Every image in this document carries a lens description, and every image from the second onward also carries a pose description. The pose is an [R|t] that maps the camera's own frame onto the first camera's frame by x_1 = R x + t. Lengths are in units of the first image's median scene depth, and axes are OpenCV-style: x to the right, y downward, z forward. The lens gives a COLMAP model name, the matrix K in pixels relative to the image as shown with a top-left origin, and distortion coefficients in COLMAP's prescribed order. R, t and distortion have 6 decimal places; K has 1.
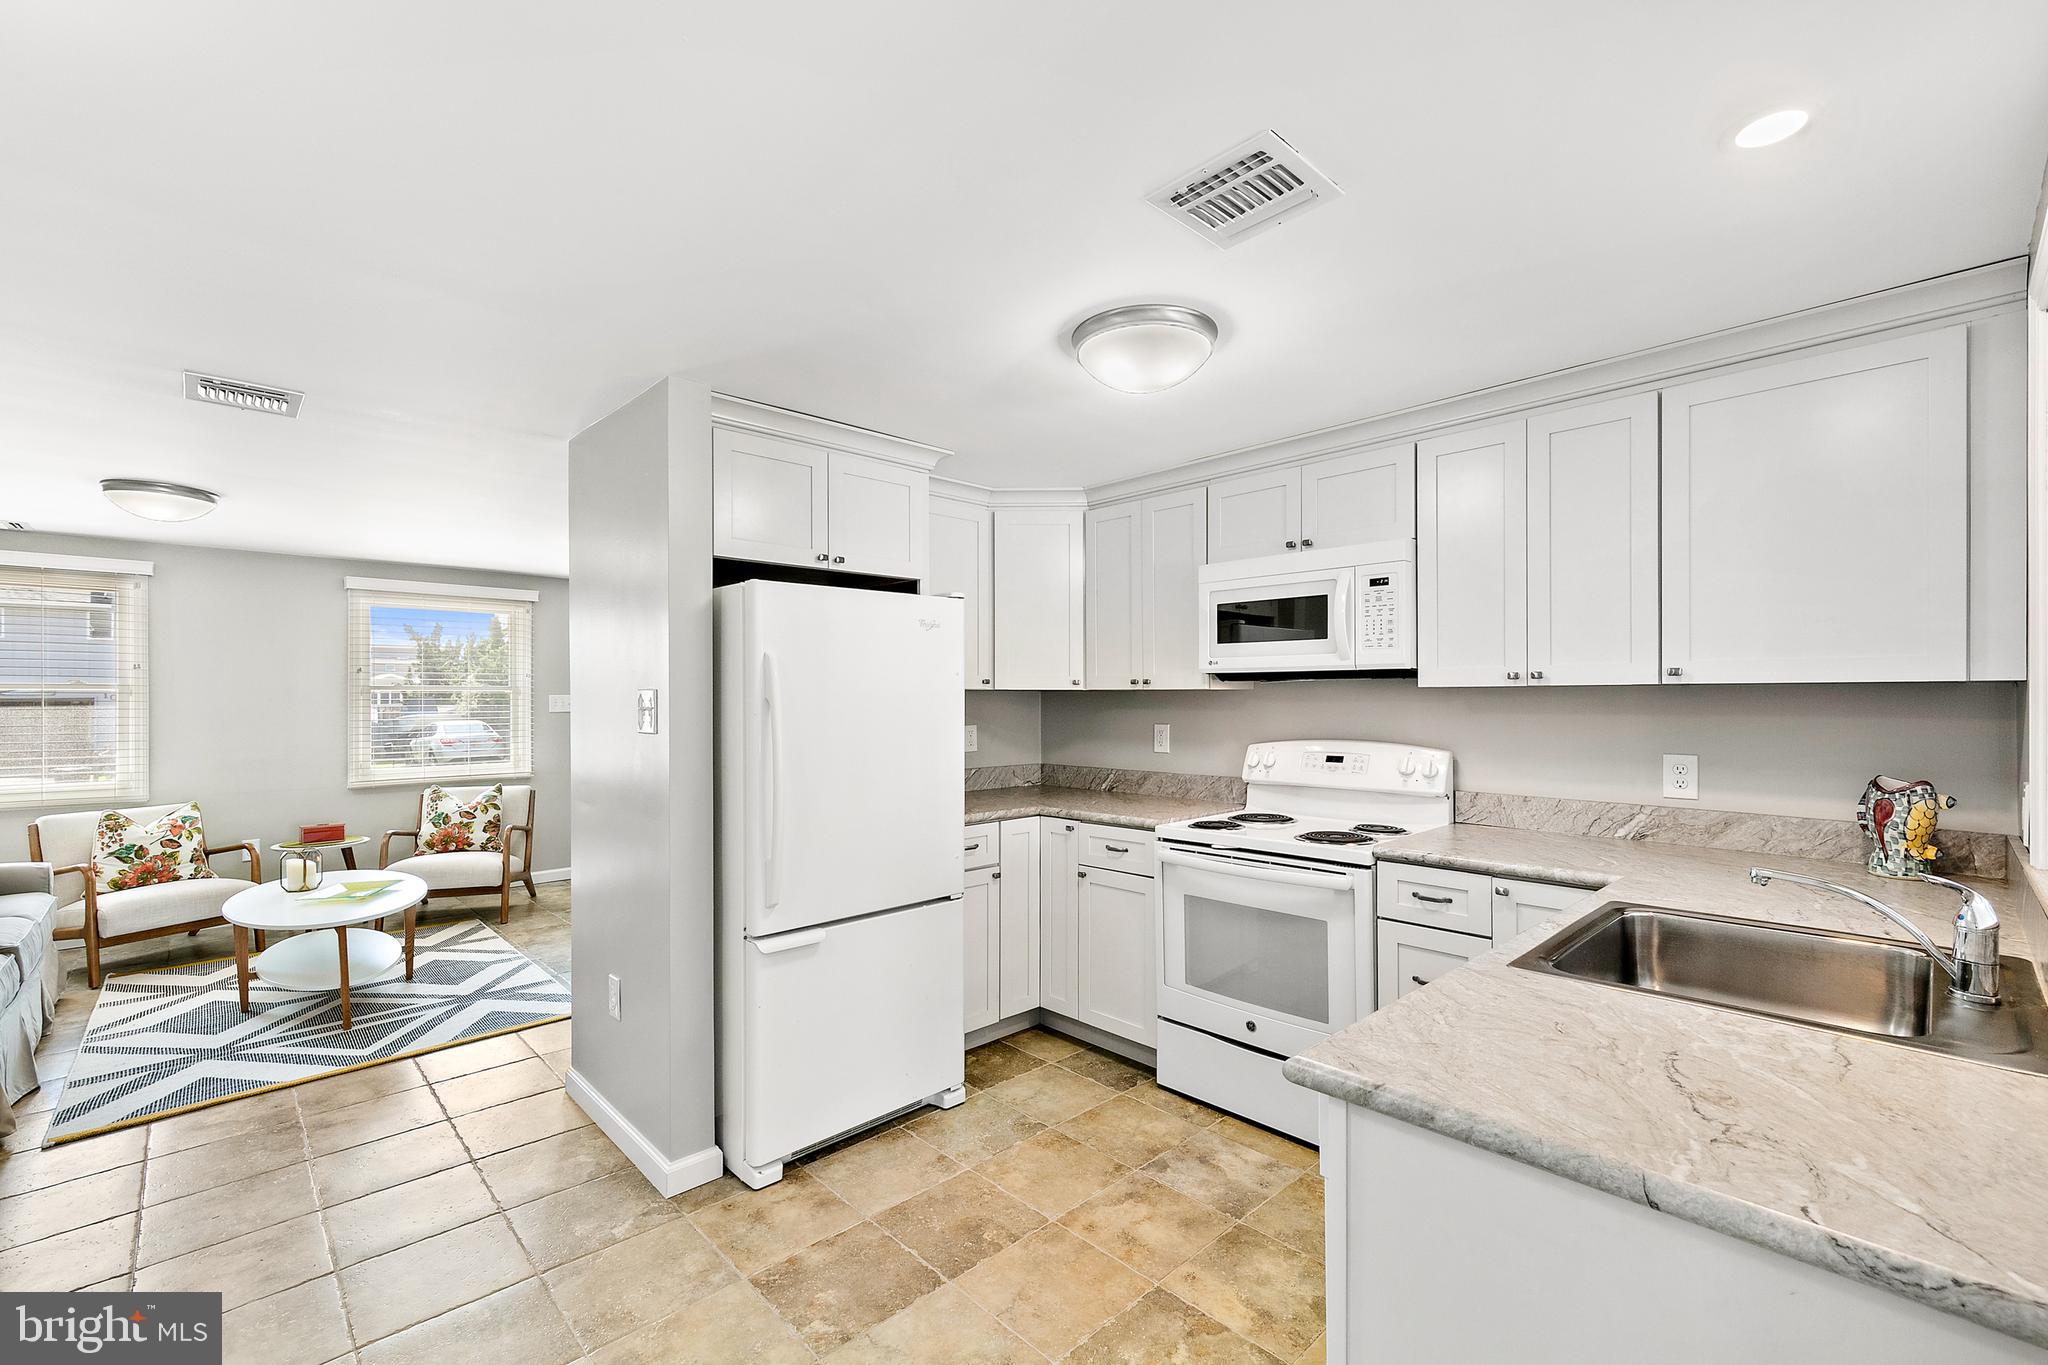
lens RADIAL K [[867.2, 0, 1024.0], [0, 867.2, 682.5], [0, 0, 1]] dist [-0.000393, 0.000074]
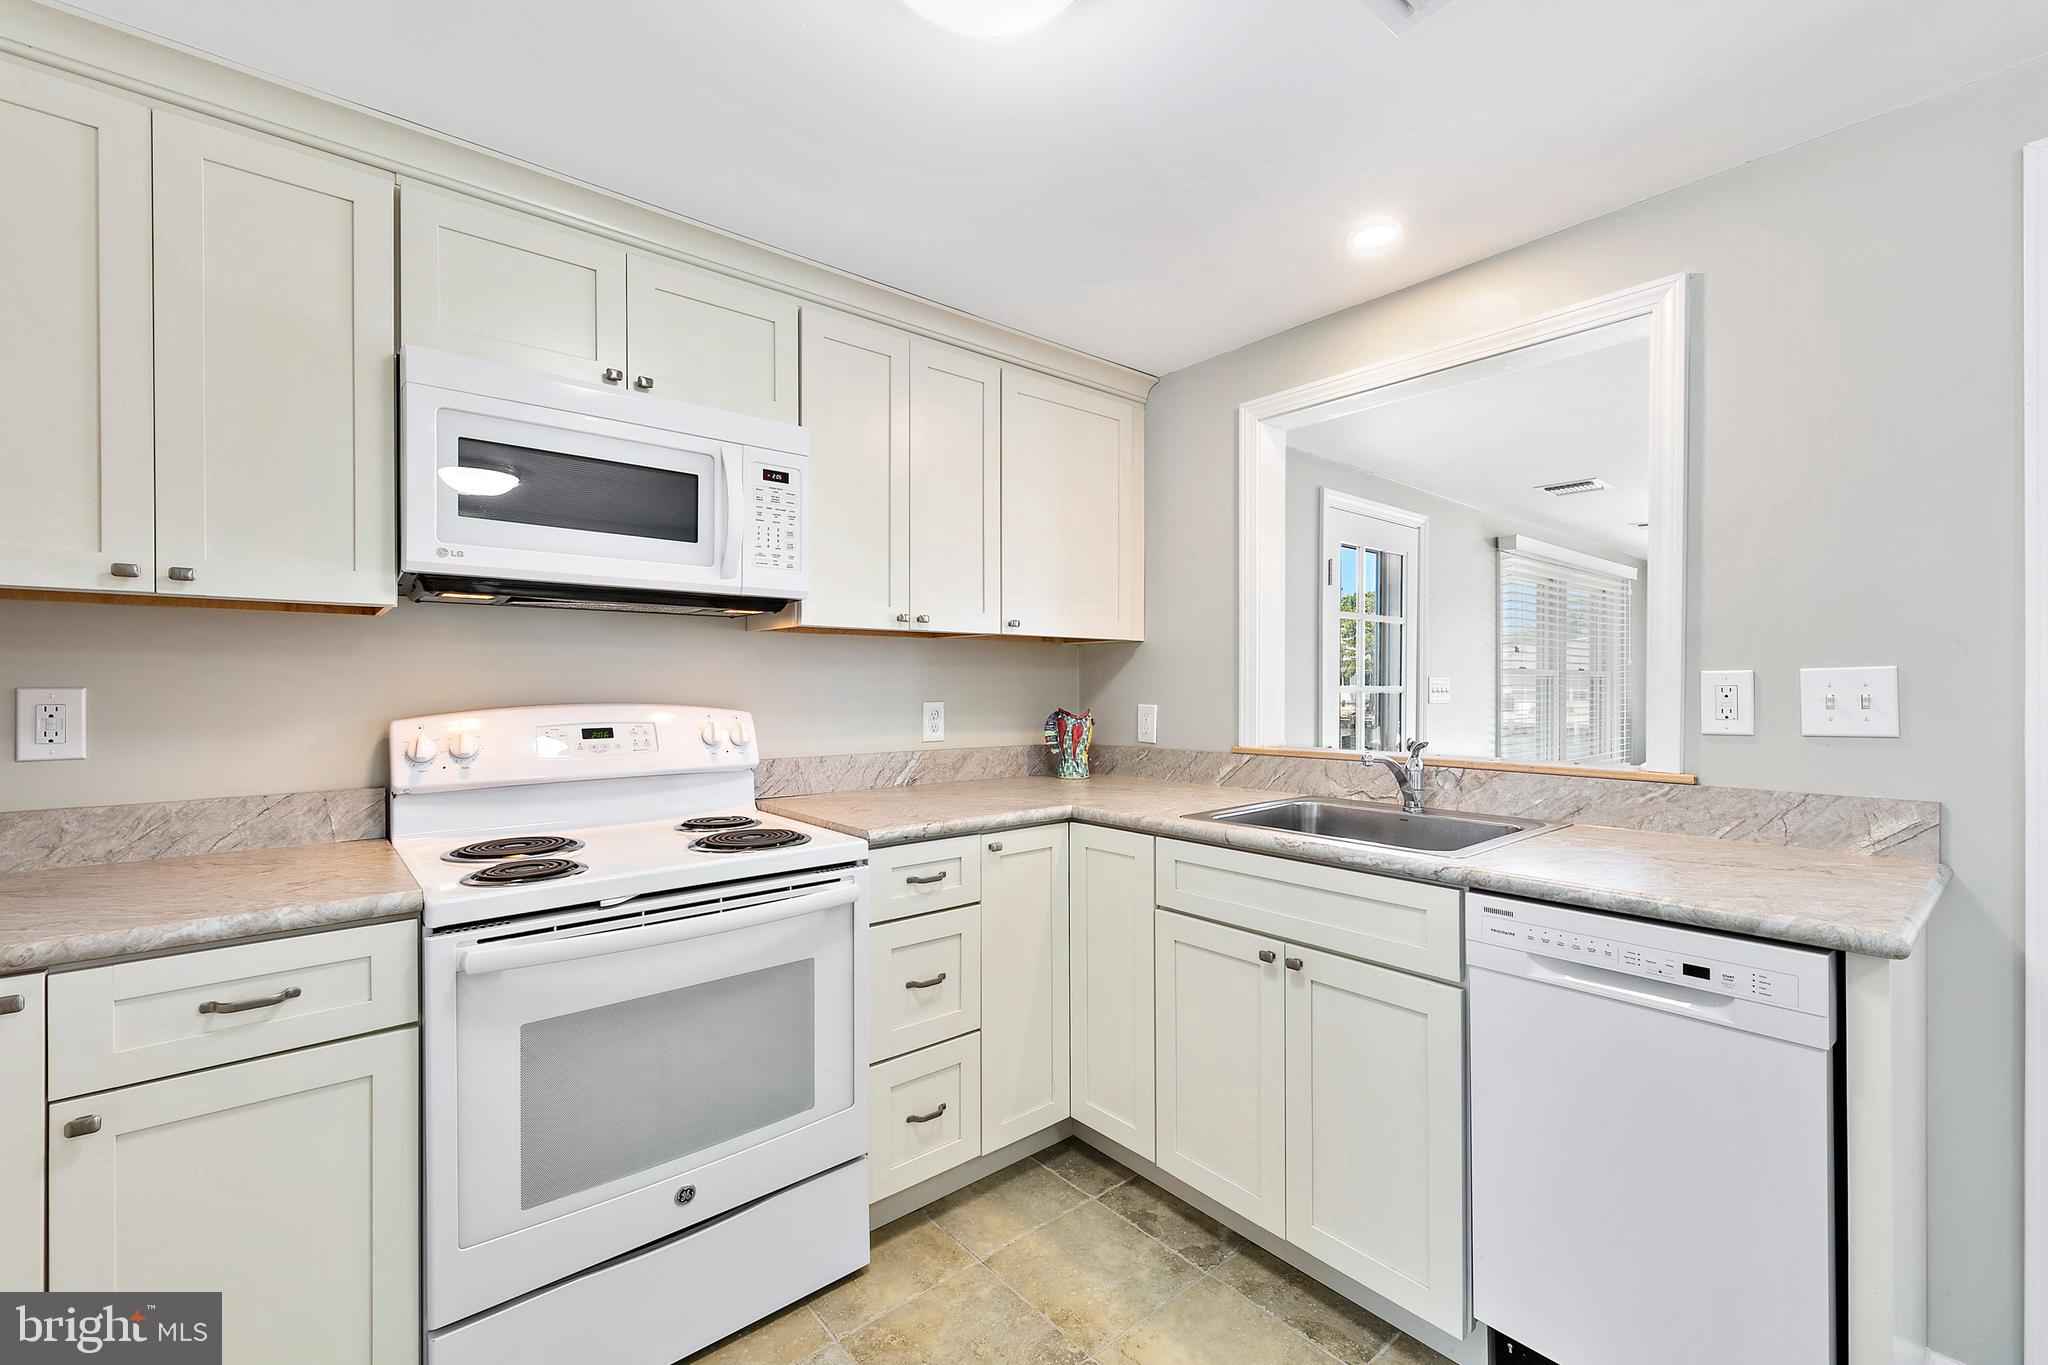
lens RADIAL K [[848.4, 0, 1024.0], [0, 848.4, 682.5], [0, 0, 1]] dist [0.000096, 0.000213]
pose [[0.061232, 0.005708, 0.998107, -0.262106], [-0.015893, 0.999862, -0.004743, 0.051826], [-0.997997, -0.015572, 0.061314, 0.685338]]
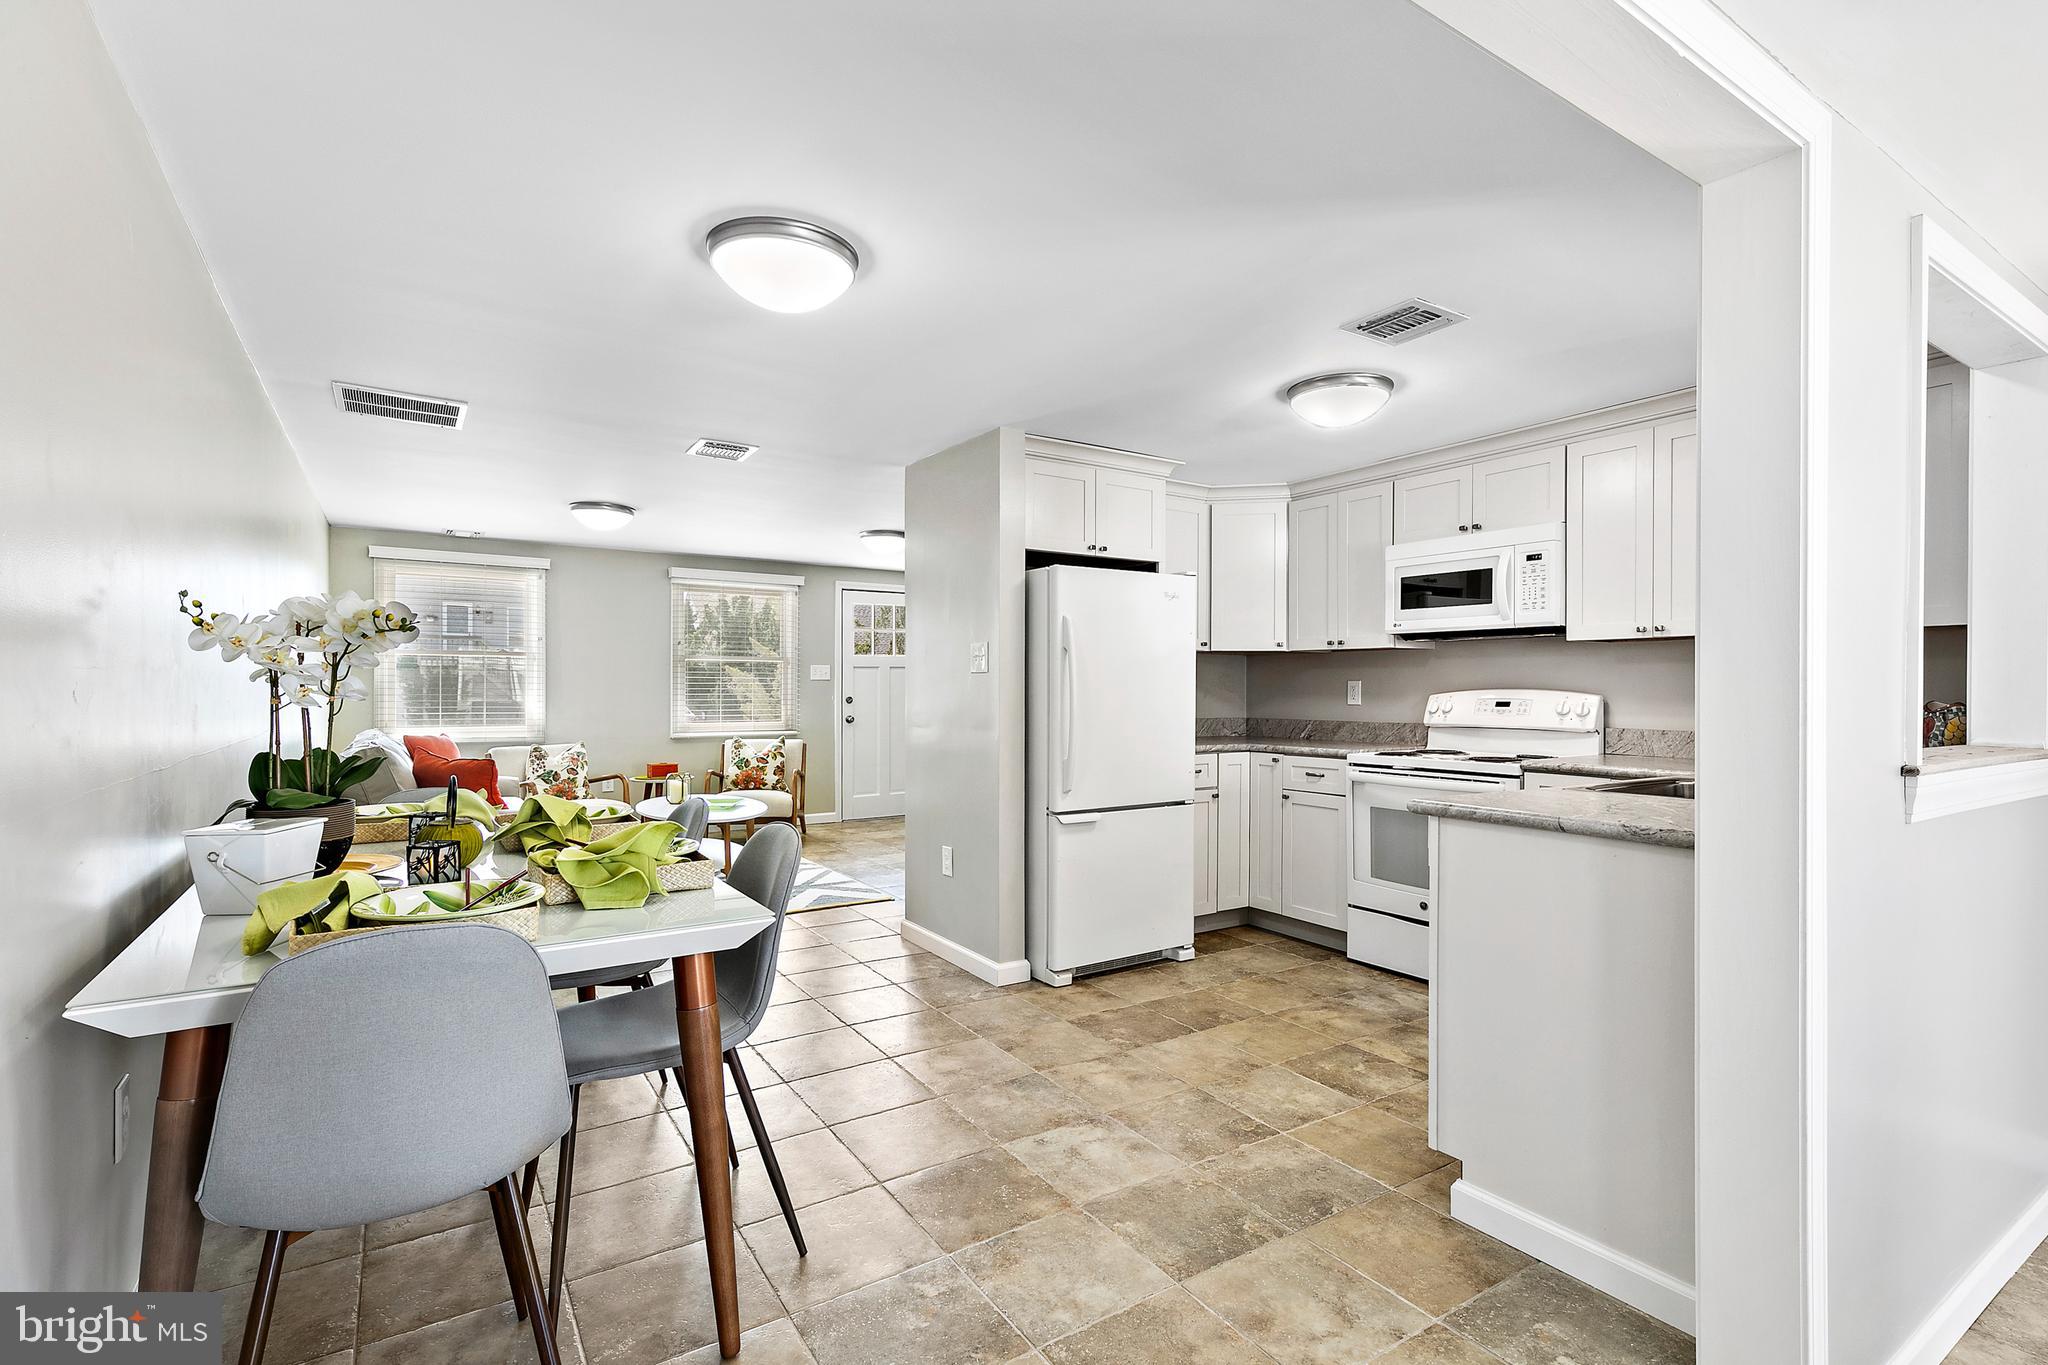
lens RADIAL K [[947.0, 0, 1024.0], [0, 947.0, 682.5], [0, 0, 1]] dist [0.002389, 0.000250]
pose [[0.982828, 0.004718, -0.184463, -0.057895], [-0.002485, 0.999921, 0.012334, 0.046165], [0.184506, -0.011664, 0.982762, -0.448136]]
